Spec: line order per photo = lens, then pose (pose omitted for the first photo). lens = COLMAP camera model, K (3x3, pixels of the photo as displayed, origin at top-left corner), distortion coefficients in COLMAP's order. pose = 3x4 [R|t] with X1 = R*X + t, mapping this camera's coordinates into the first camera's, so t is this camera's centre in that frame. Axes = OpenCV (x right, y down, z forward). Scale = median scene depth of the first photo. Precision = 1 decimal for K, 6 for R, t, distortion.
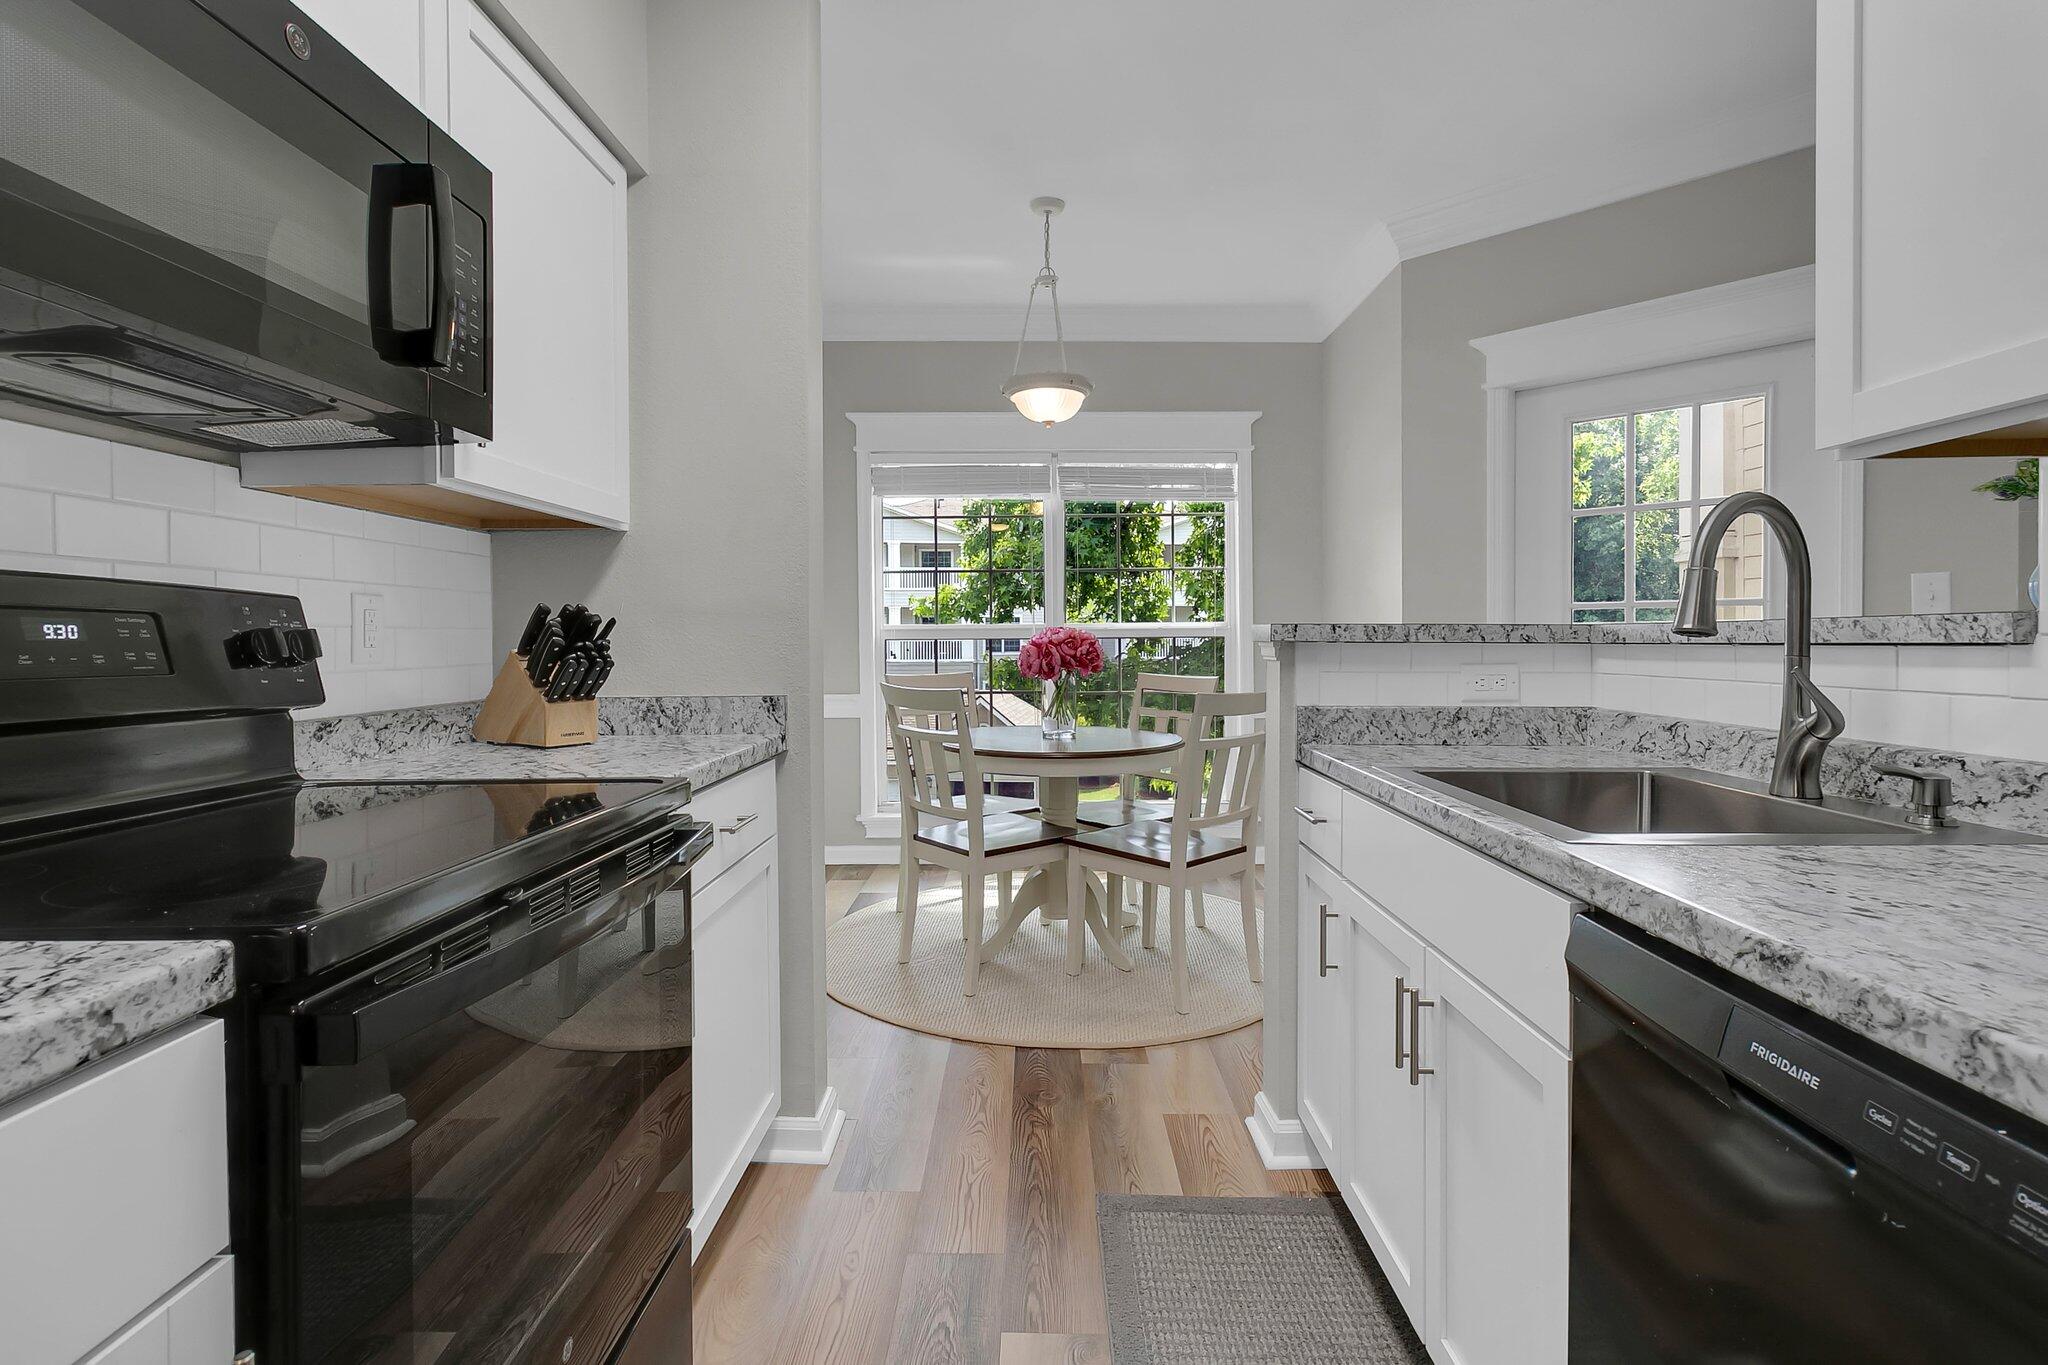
lens RADIAL K [[958.7, 0, 1038.4], [0, 958.7, 649.5], [0, 0, 1]] dist [0.001551, -0.000653]
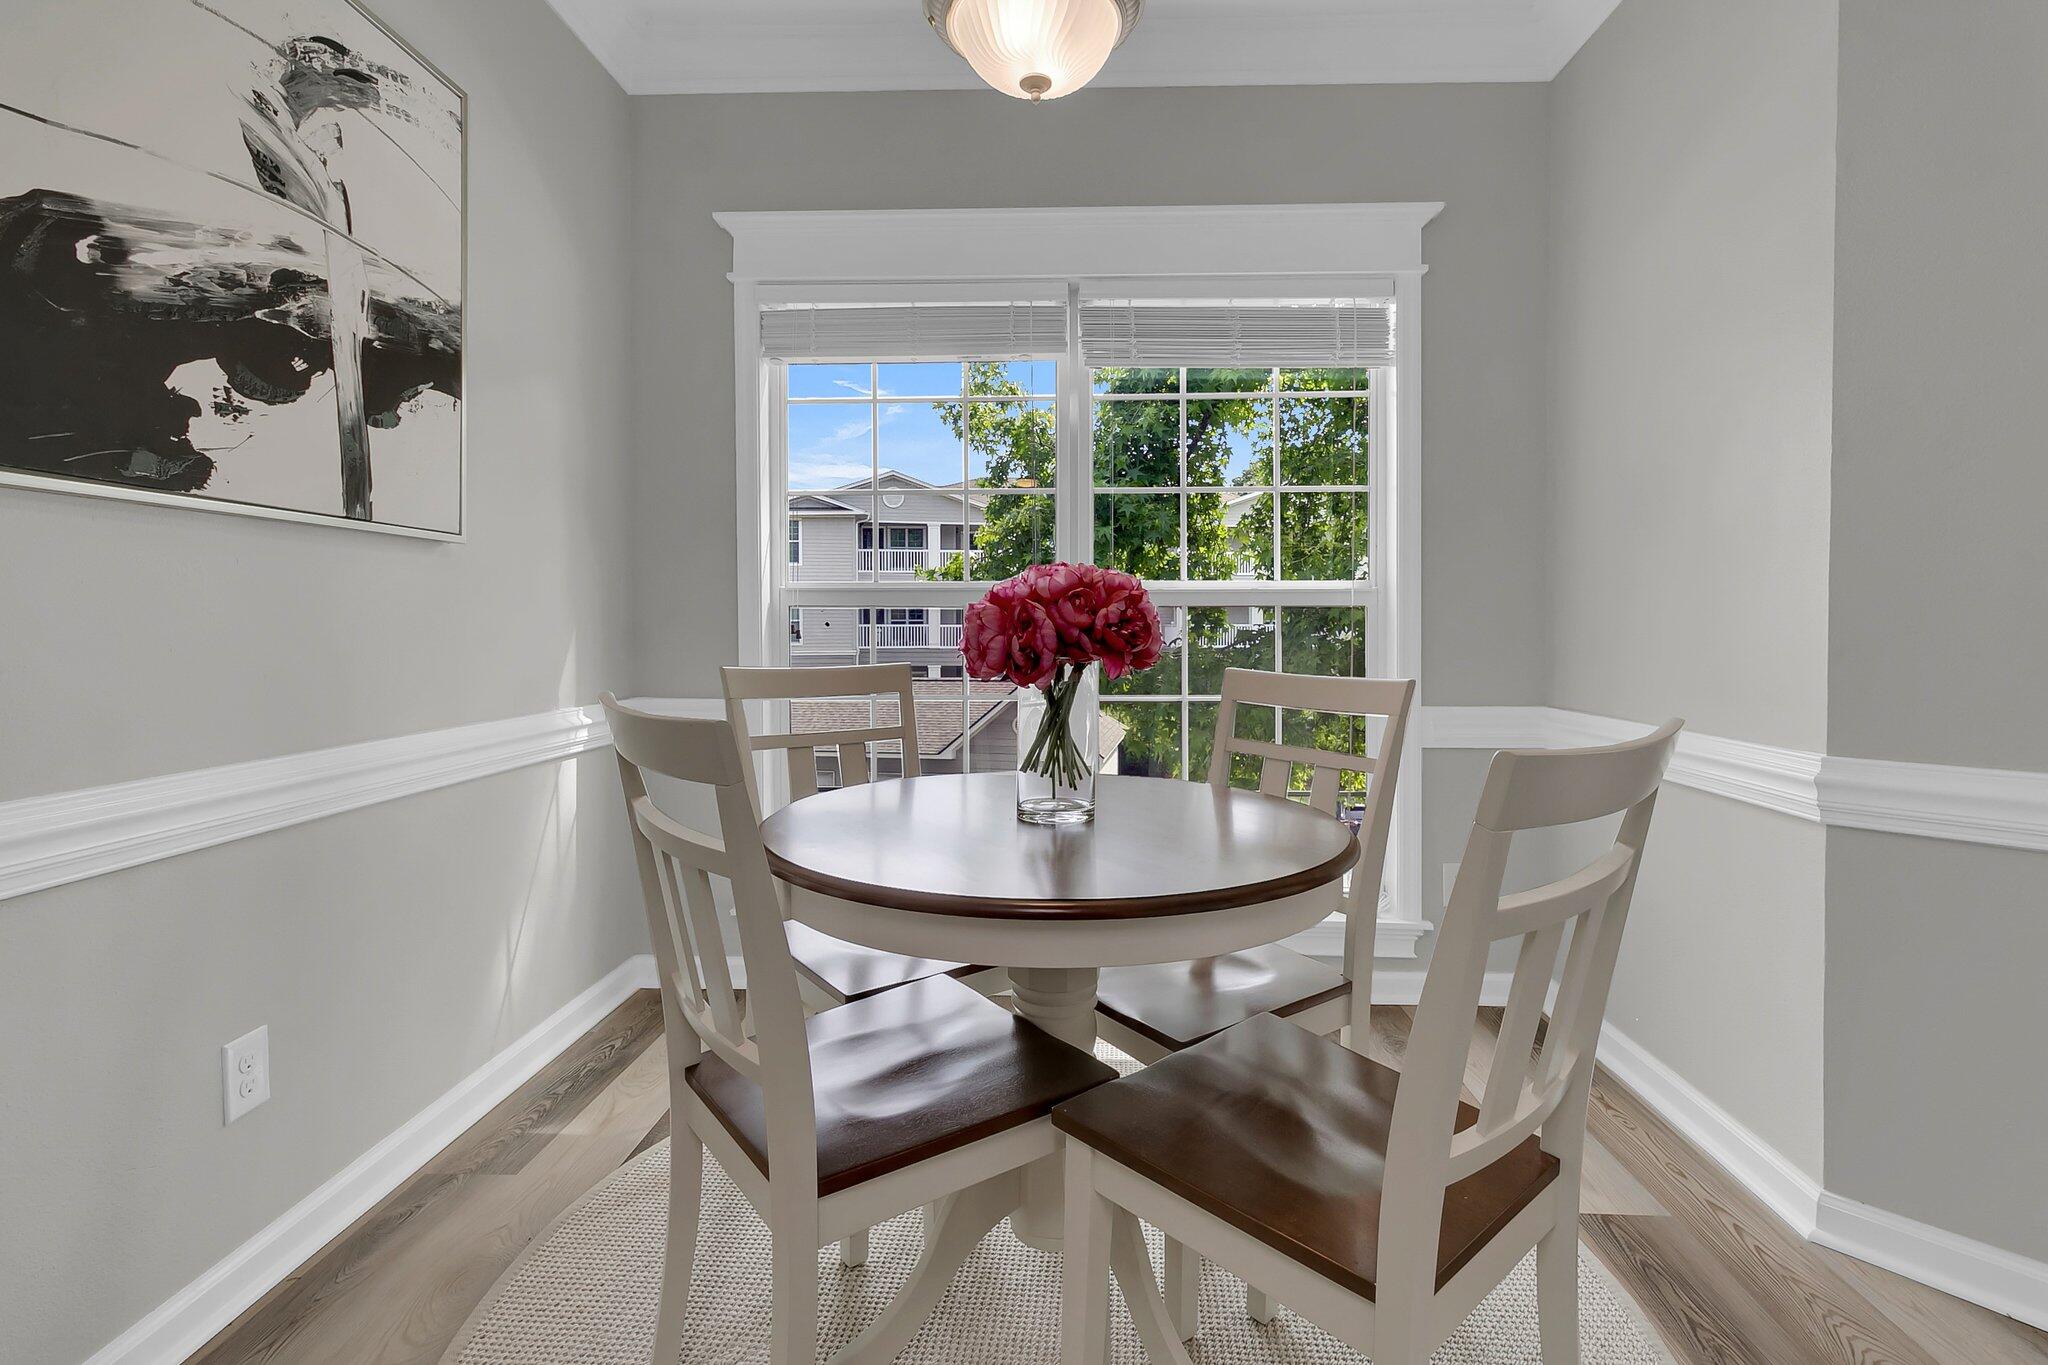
lens RADIAL K [[959.7, 0, 1040.3], [0, 959.7, 635.3], [0, 0, 1]] dist [0.001494, 0.000303]
pose [[0.998801, 0.004709, -0.048719, 0.064918], [-0.004836, 0.999985, -0.002483, 0.019573], [0.048706, 0.002716, 0.998809, 1.044791]]
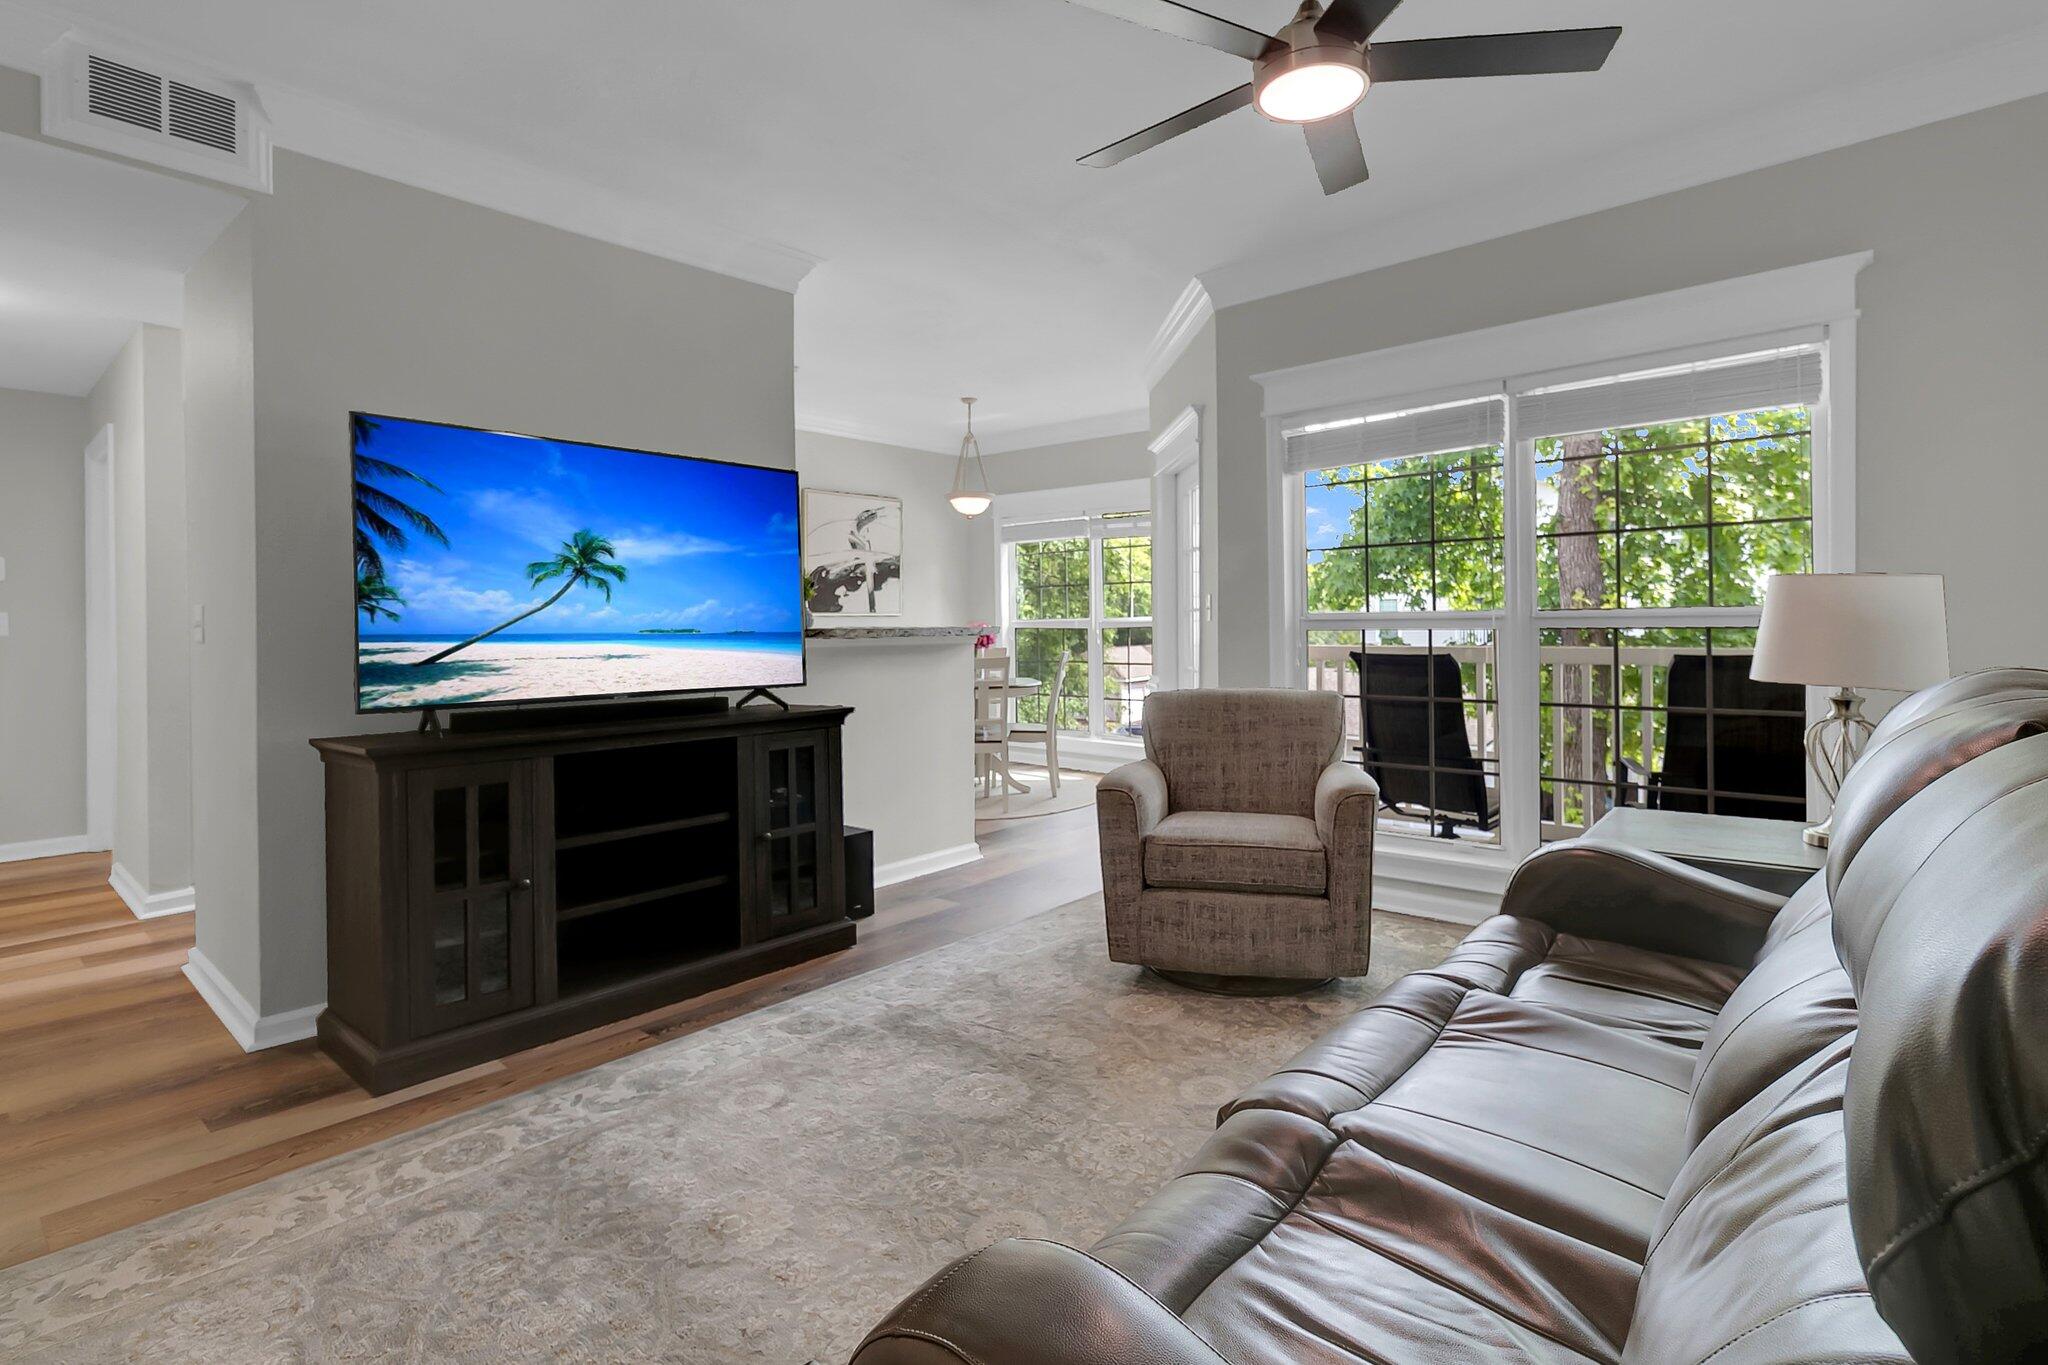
lens RADIAL K [[999.8, 0, 1061.3], [0, 999.8, 626.6], [0, 0, 1]] dist [-0.000153, -0.000468]
pose [[0.759301, 0.004355, -0.650725, 2.627927], [-0.006143, 0.999981, -0.000475, -0.032286], [0.650711, 0.004358, 0.759313, -0.697335]]
